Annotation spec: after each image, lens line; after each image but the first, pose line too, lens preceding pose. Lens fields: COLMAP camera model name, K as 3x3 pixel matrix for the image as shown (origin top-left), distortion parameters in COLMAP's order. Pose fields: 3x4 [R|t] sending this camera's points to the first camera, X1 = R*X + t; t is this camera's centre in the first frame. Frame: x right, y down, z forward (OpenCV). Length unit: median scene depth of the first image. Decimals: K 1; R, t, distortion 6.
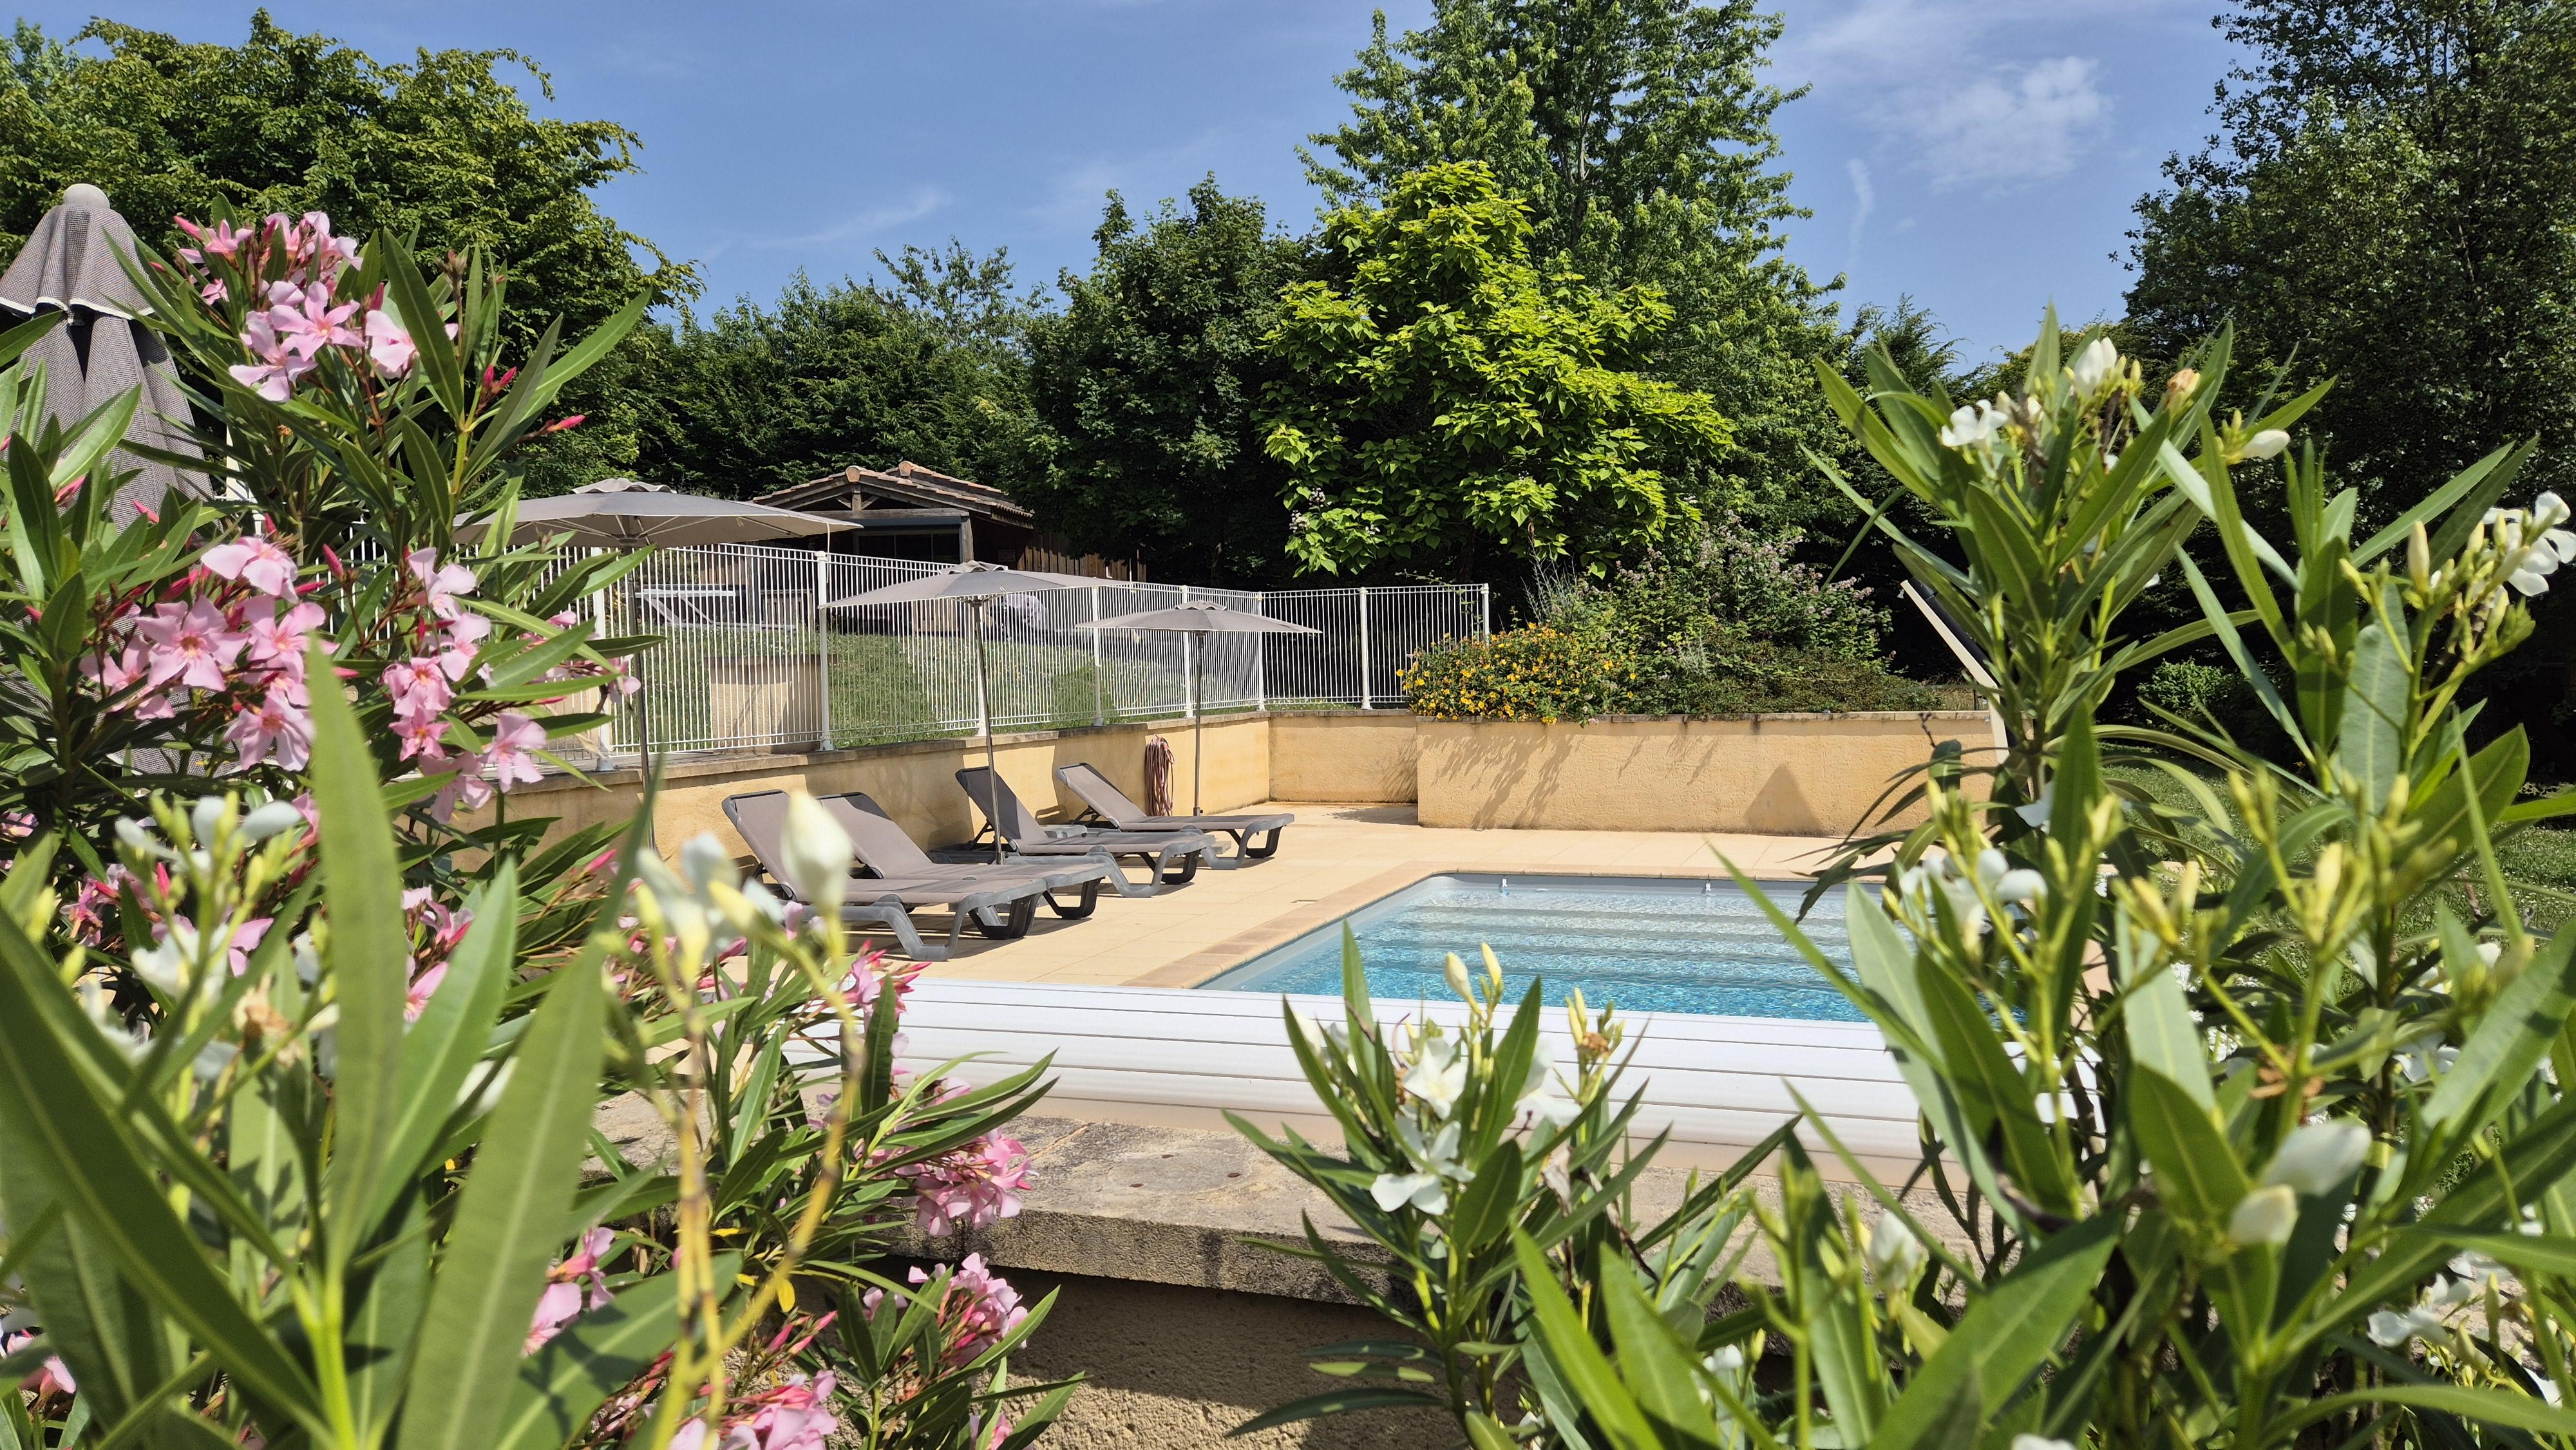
lens RADIAL K [[1725.1, 0, 1299.1], [0, 1725.1, 728.3], [0, 0, 1]] dist [0.076680, -0.048776]
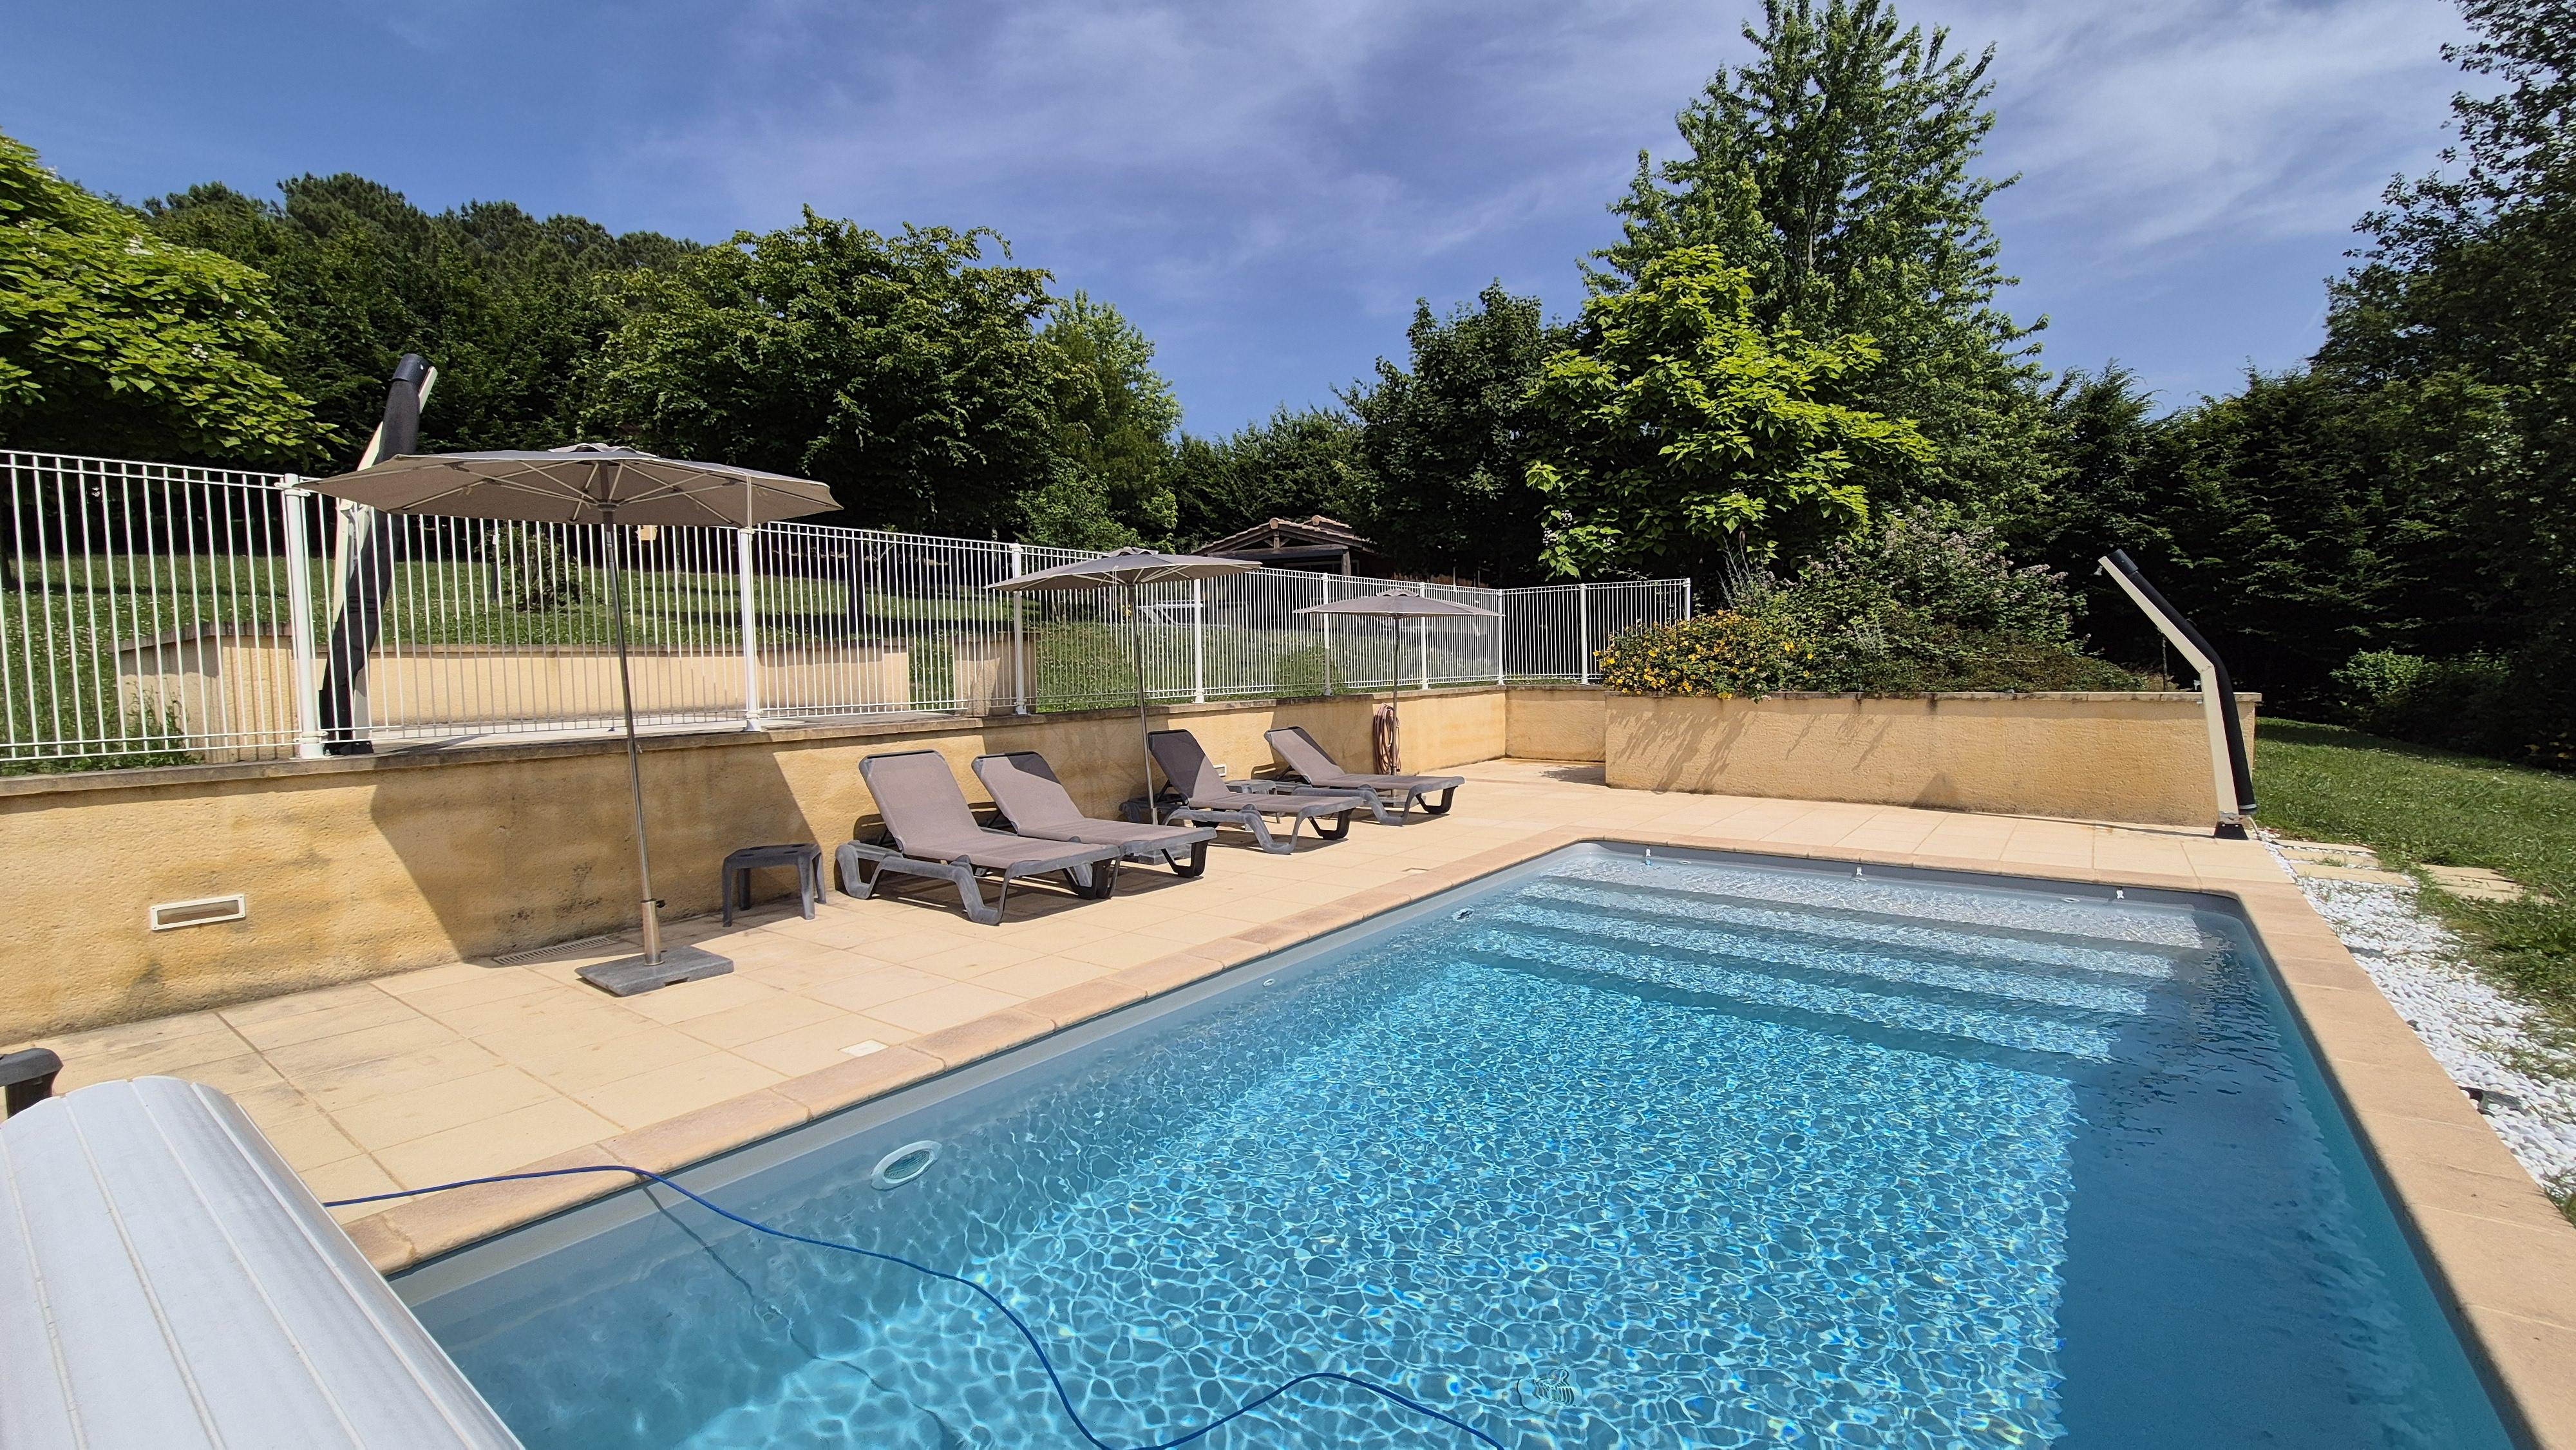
lens RADIAL K [[1062.2, 0, 1321.1], [0, 1062.2, 717.1], [0, 0, 1]] dist [0.008142, -0.001500]
pose [[0.956874, 0.018993, -0.289882, 0.067964], [-0.013087, 0.999666, 0.022299, -0.002111], [0.290208, -0.017544, 0.956803, 0.196797]]
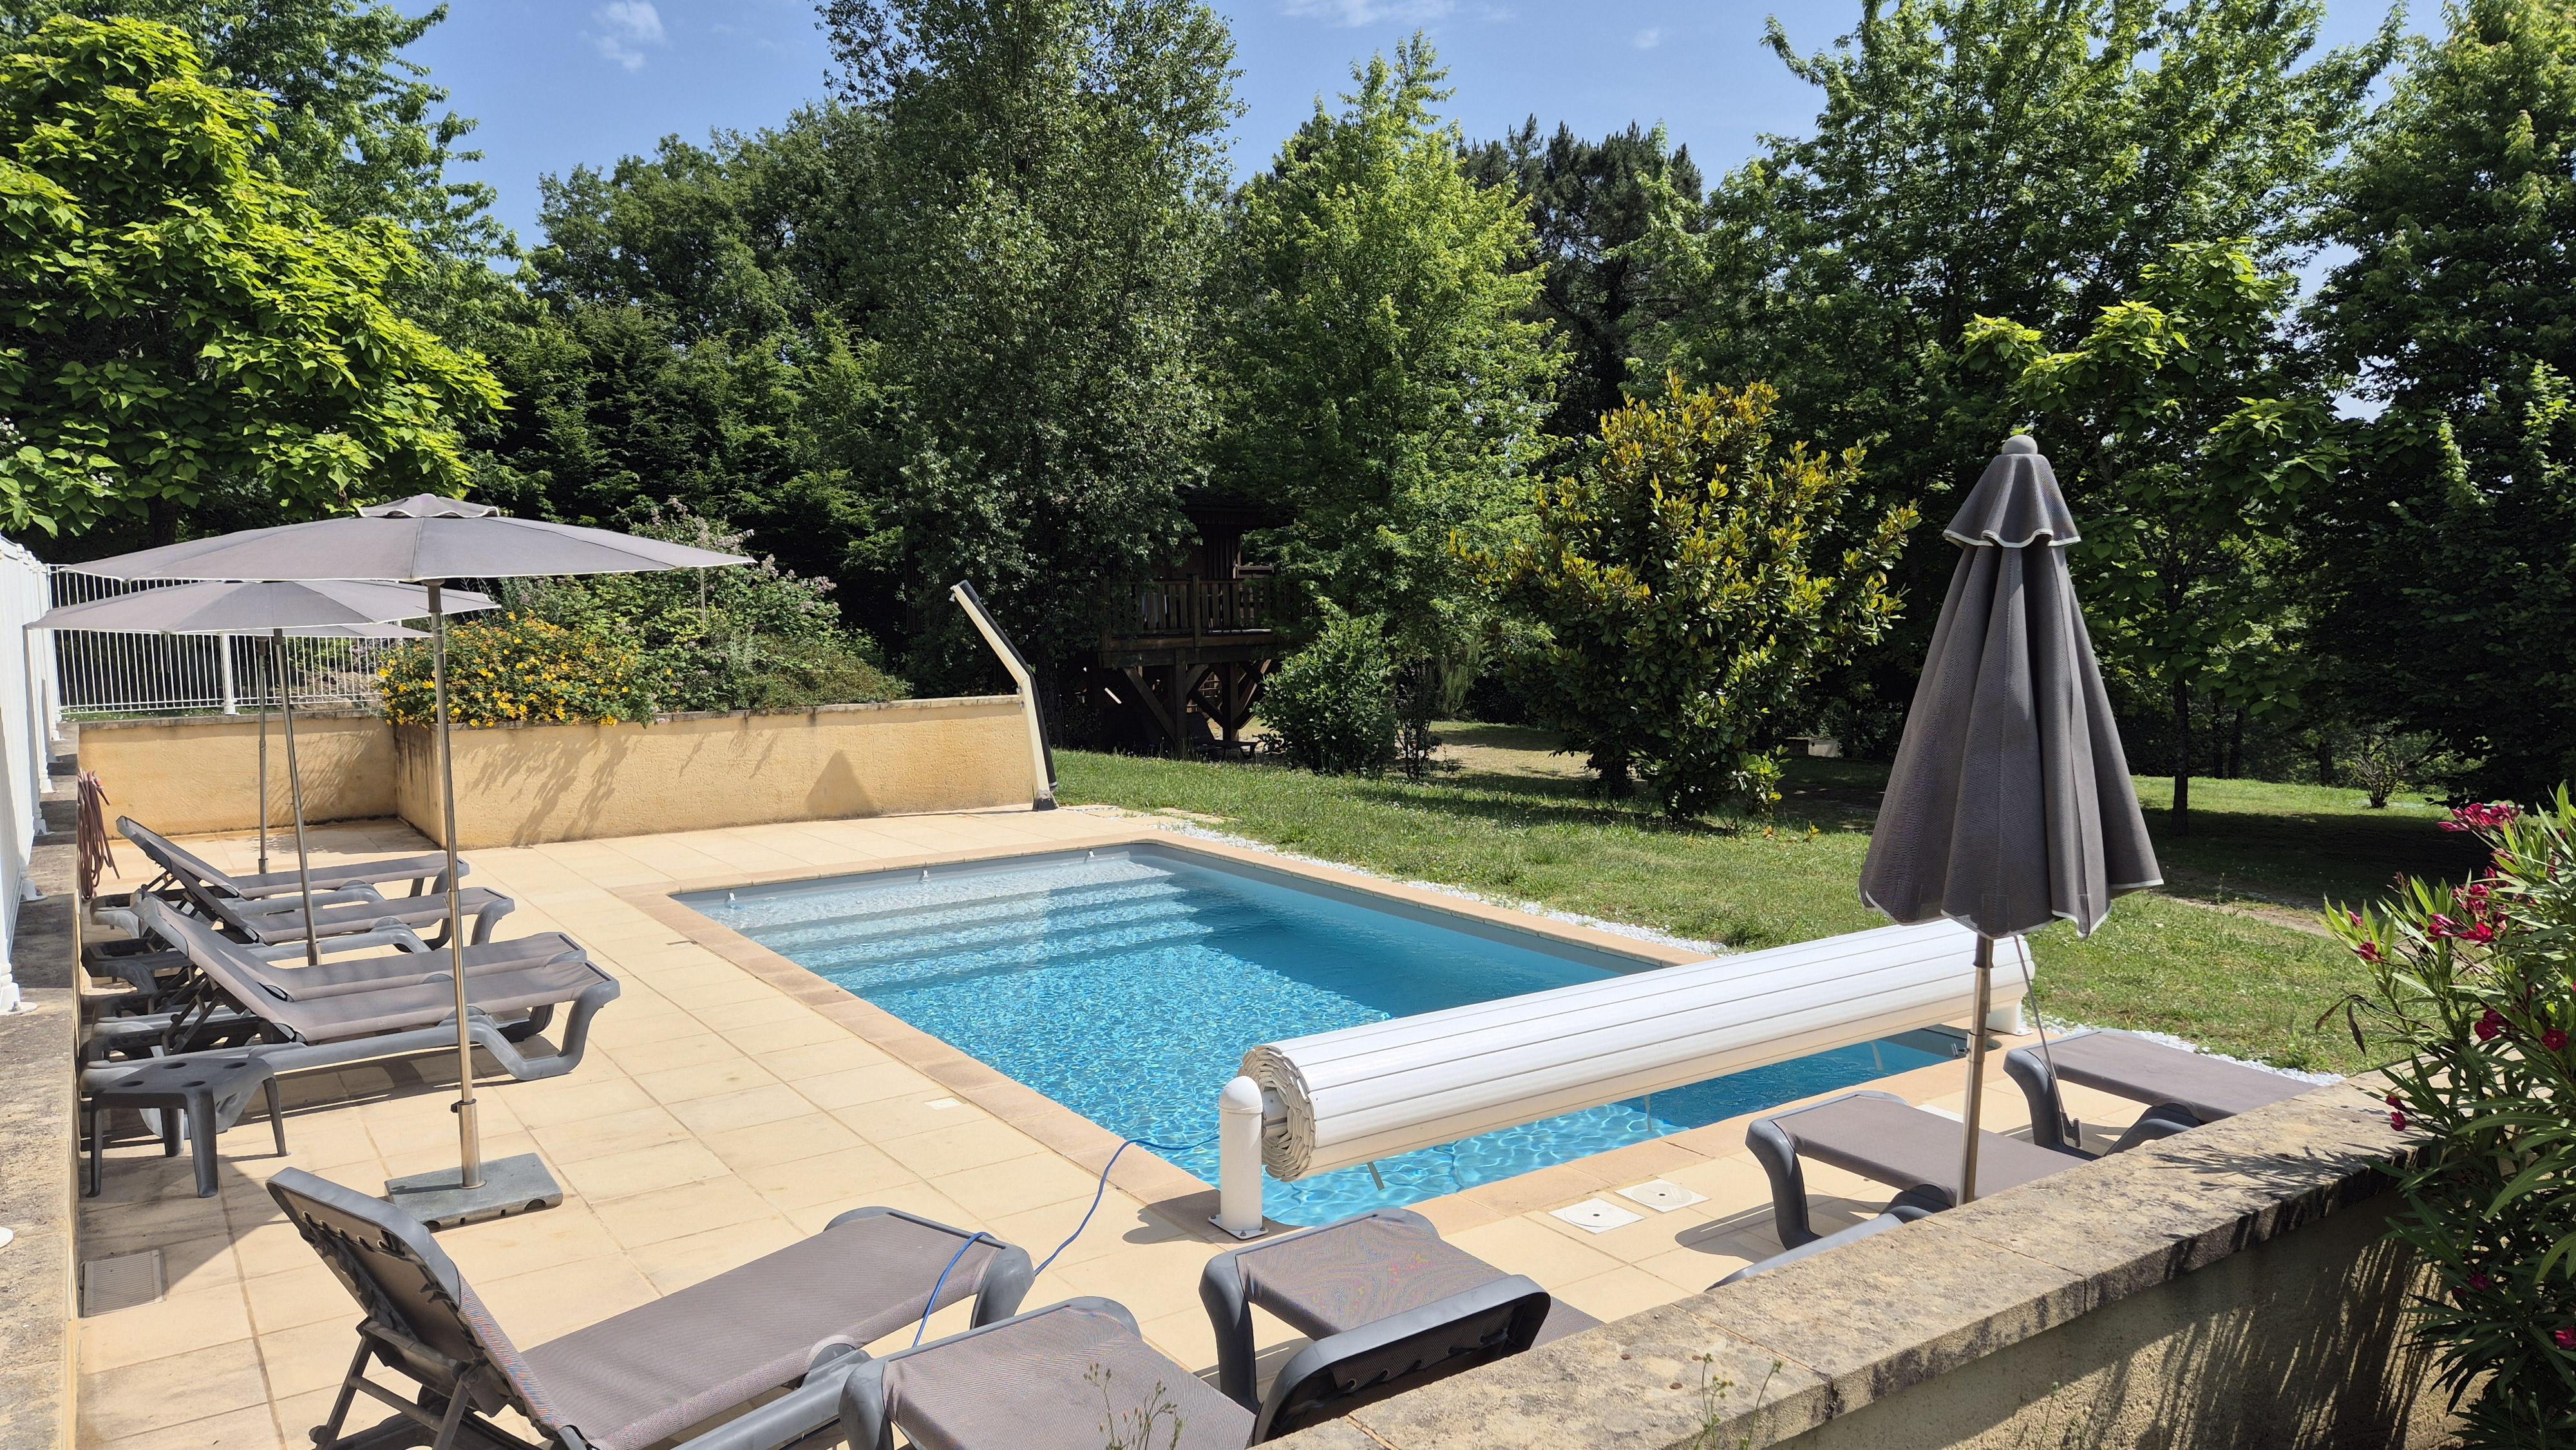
lens RADIAL K [[1725.1, 0, 1273.4], [0, 1725.1, 739.6], [0, 0, 1]] dist [0.076680, -0.048776]
pose [[0.598075, -0.061378, 0.799086, -0.283423], [0.029656, 0.998075, 0.054466, -0.025664], [-0.800891, -0.008877, 0.598744, 0.100311]]
